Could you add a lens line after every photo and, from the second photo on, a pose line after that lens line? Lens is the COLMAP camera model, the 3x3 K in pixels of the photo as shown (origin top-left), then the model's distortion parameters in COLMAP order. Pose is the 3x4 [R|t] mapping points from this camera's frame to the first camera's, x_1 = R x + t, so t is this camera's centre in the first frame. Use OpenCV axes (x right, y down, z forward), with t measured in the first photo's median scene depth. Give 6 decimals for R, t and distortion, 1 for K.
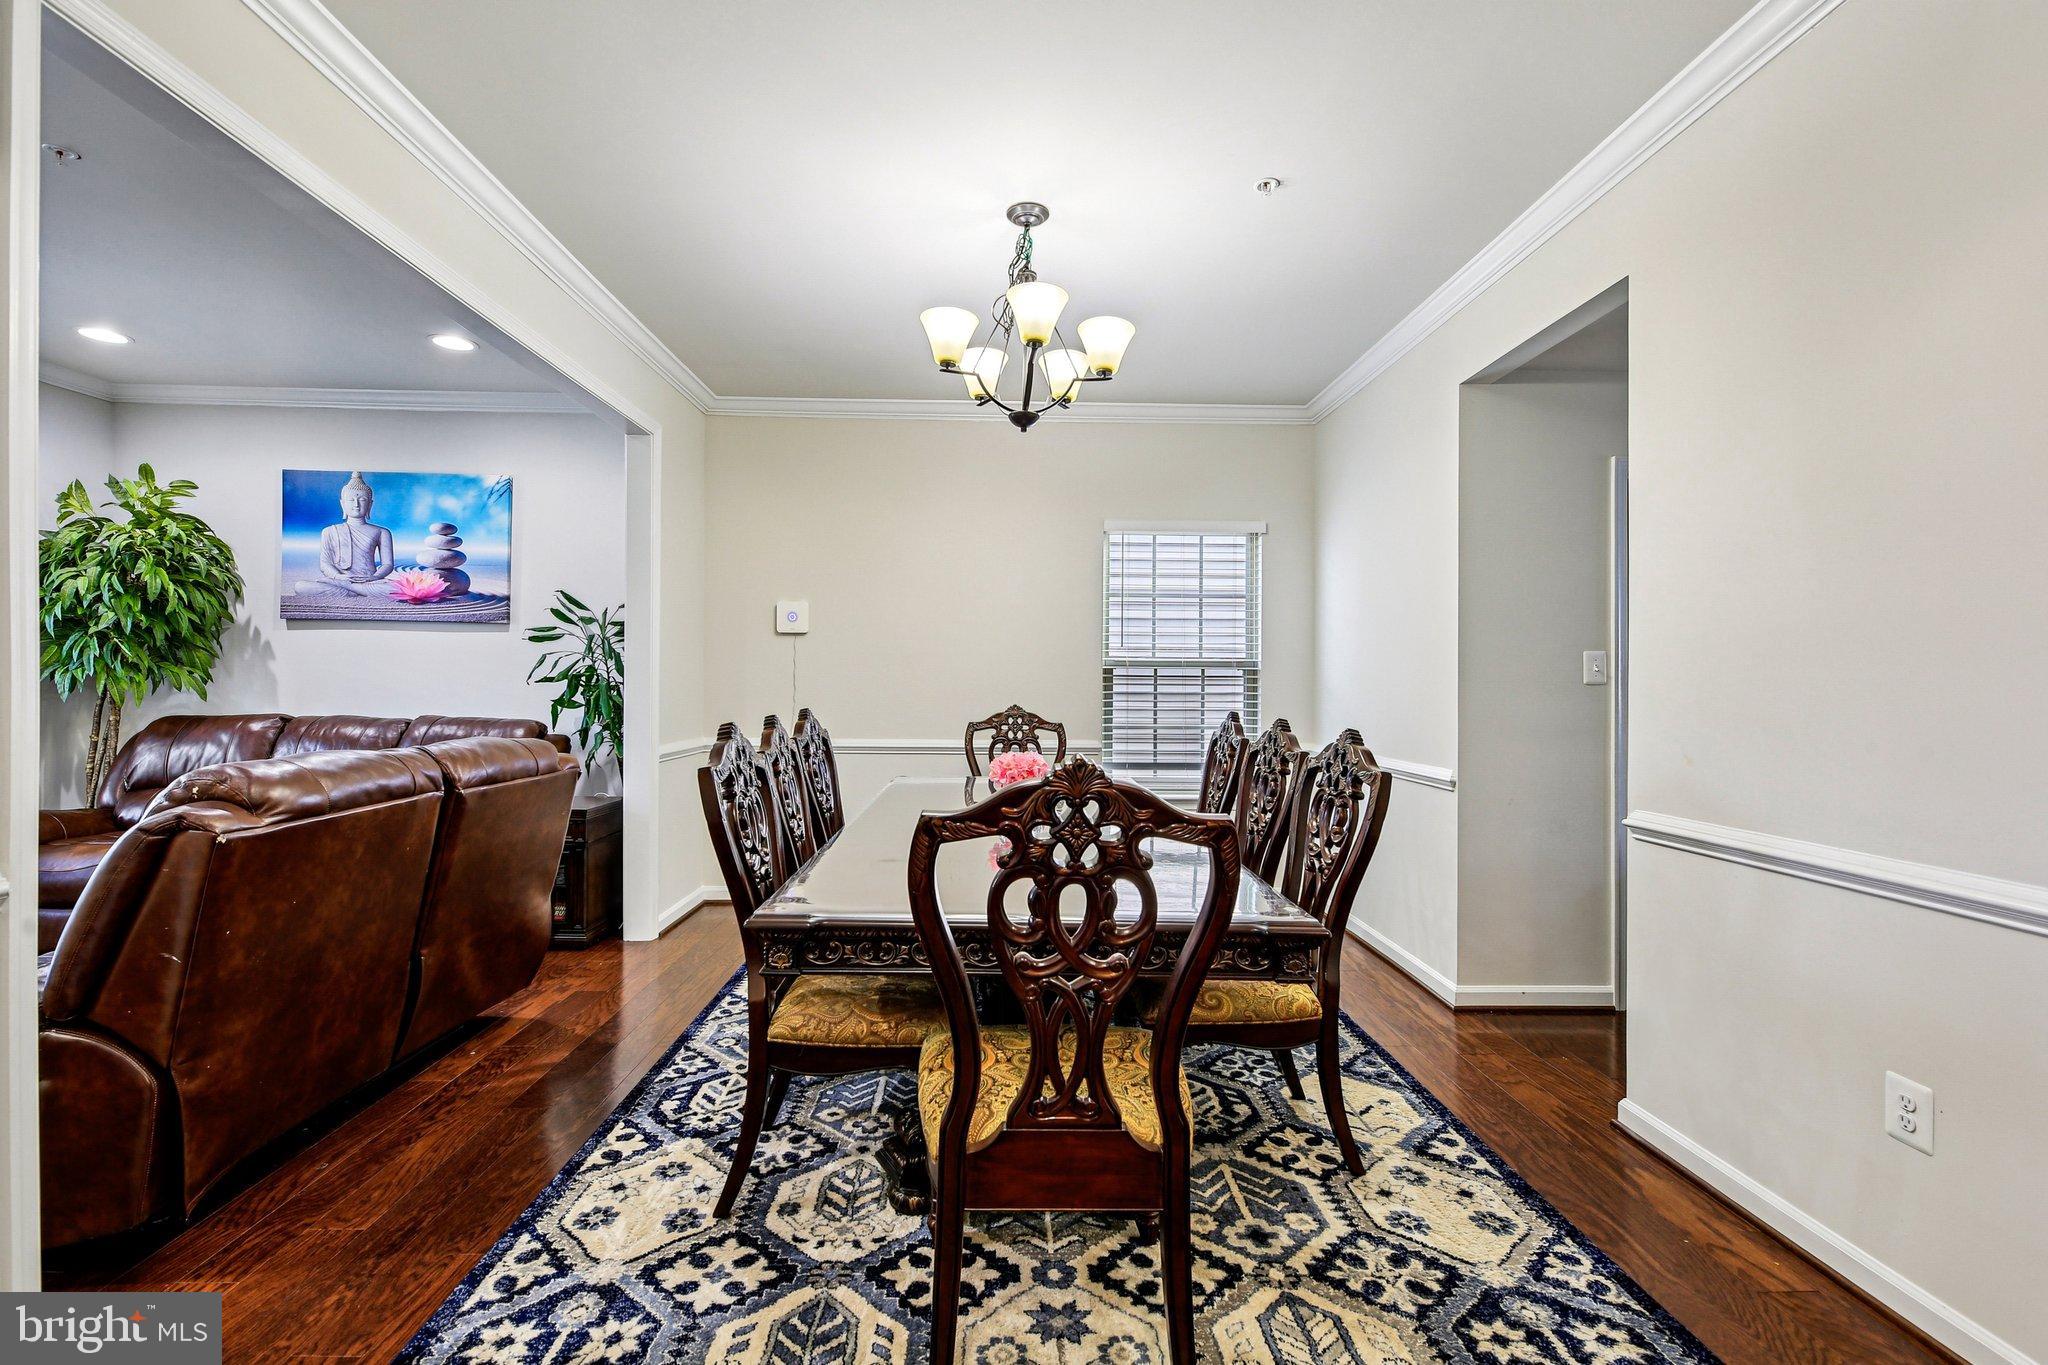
lens RADIAL K [[883.9, 0, 1025.2], [0, 883.9, 685.3], [0, 0, 1]] dist [-0.004274, -0.000534]
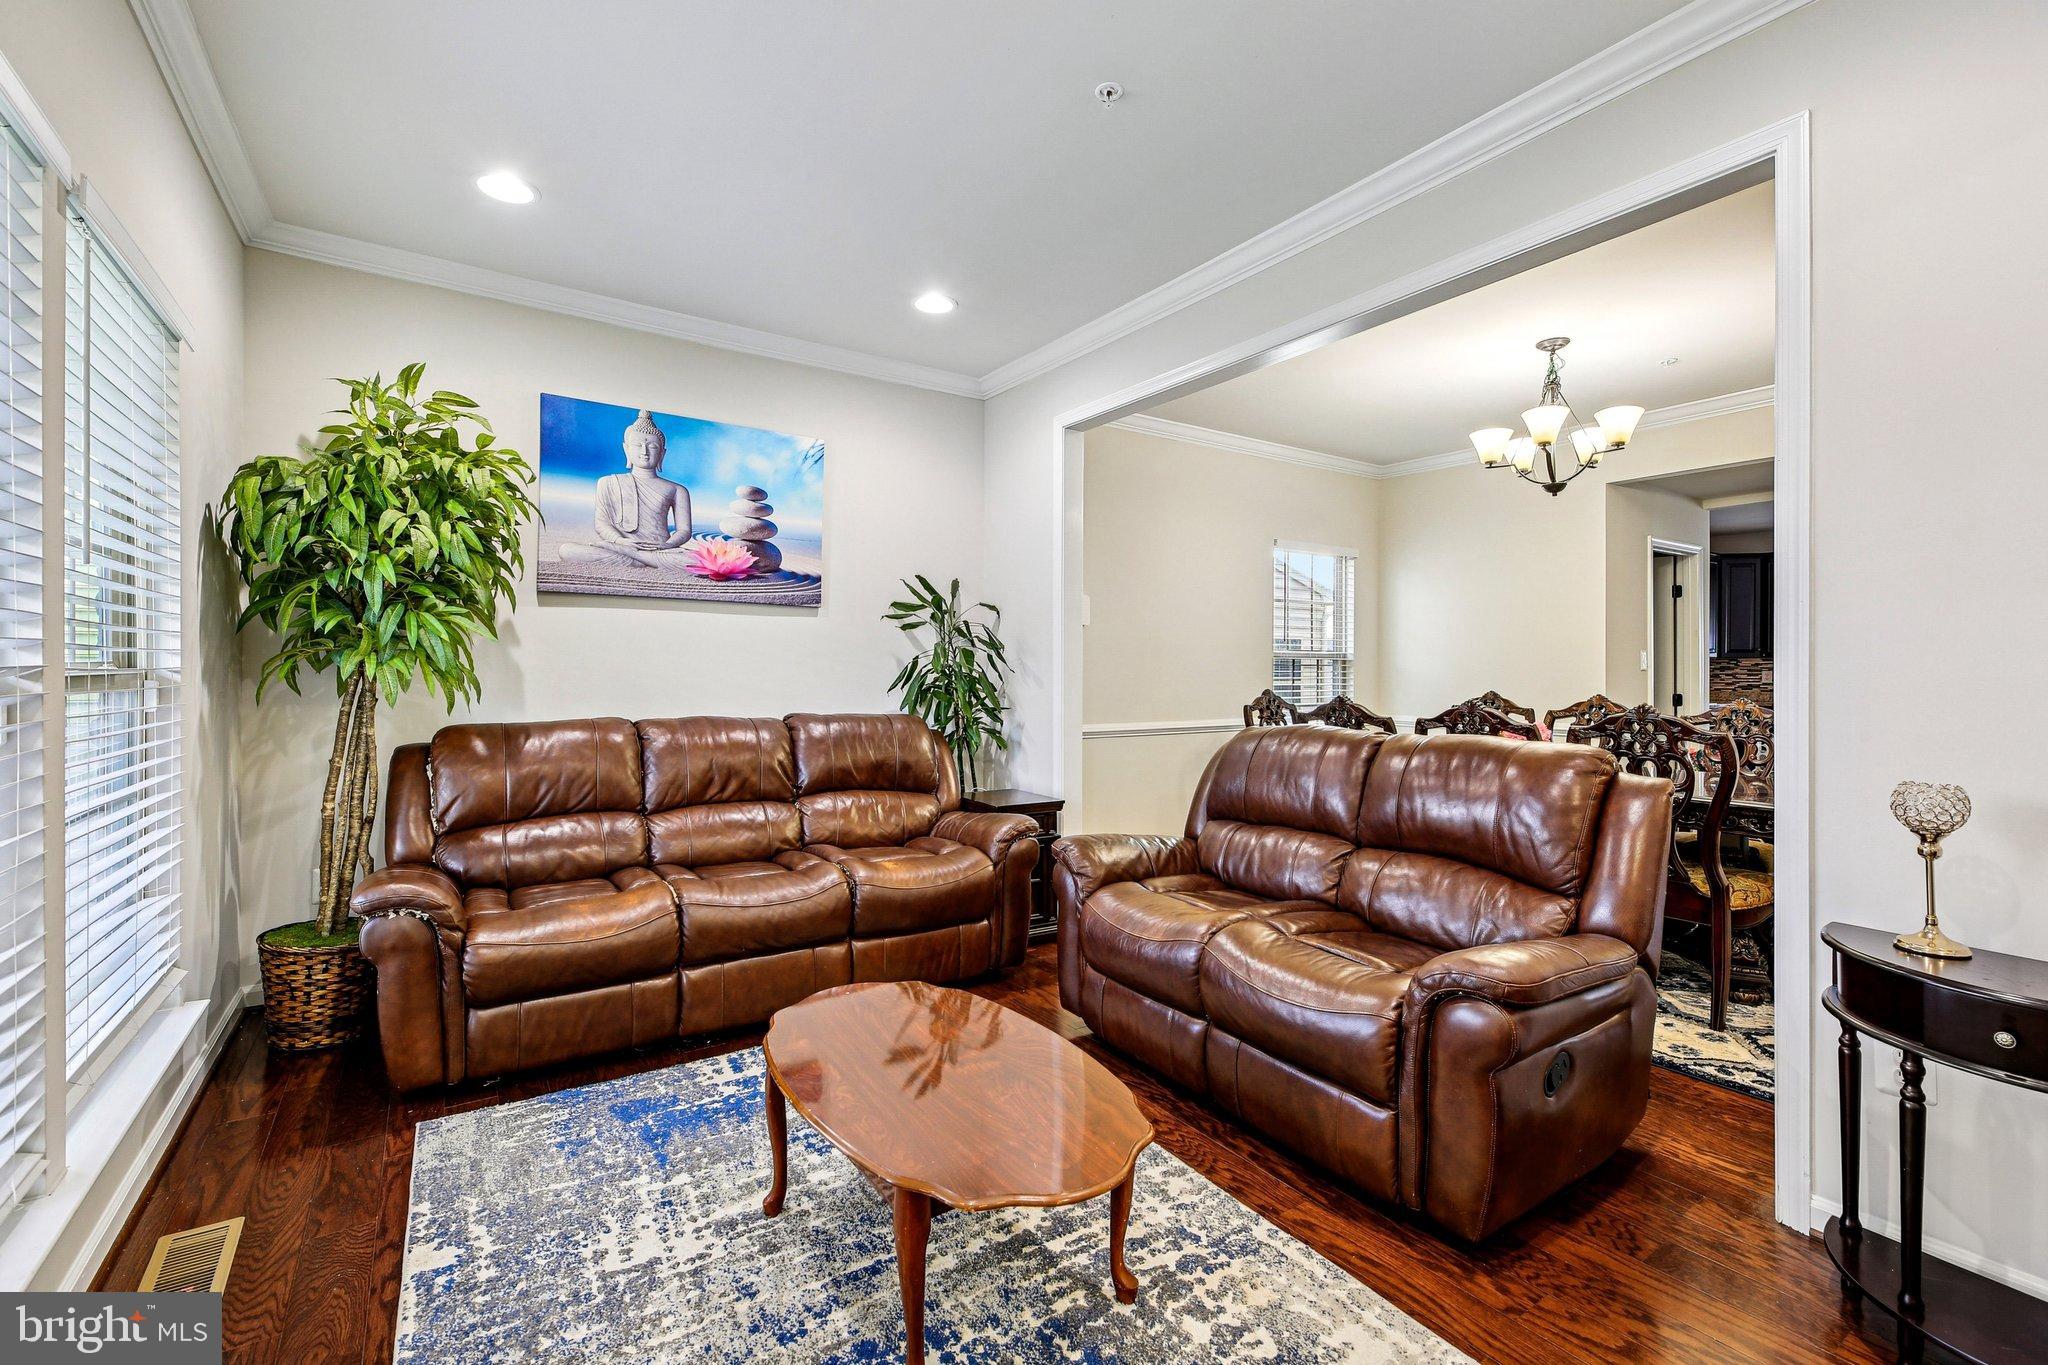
lens RADIAL K [[883.9, 0, 1029.9], [0, 883.9, 675.9], [0, 0, 1]] dist [-0.004274, -0.000534]
pose [[0.850022, -0.007534, 0.526693, -0.880629], [-0.001306, 0.999864, 0.016410, -0.016428], [-0.526746, -0.014637, 0.849897, 0.136784]]
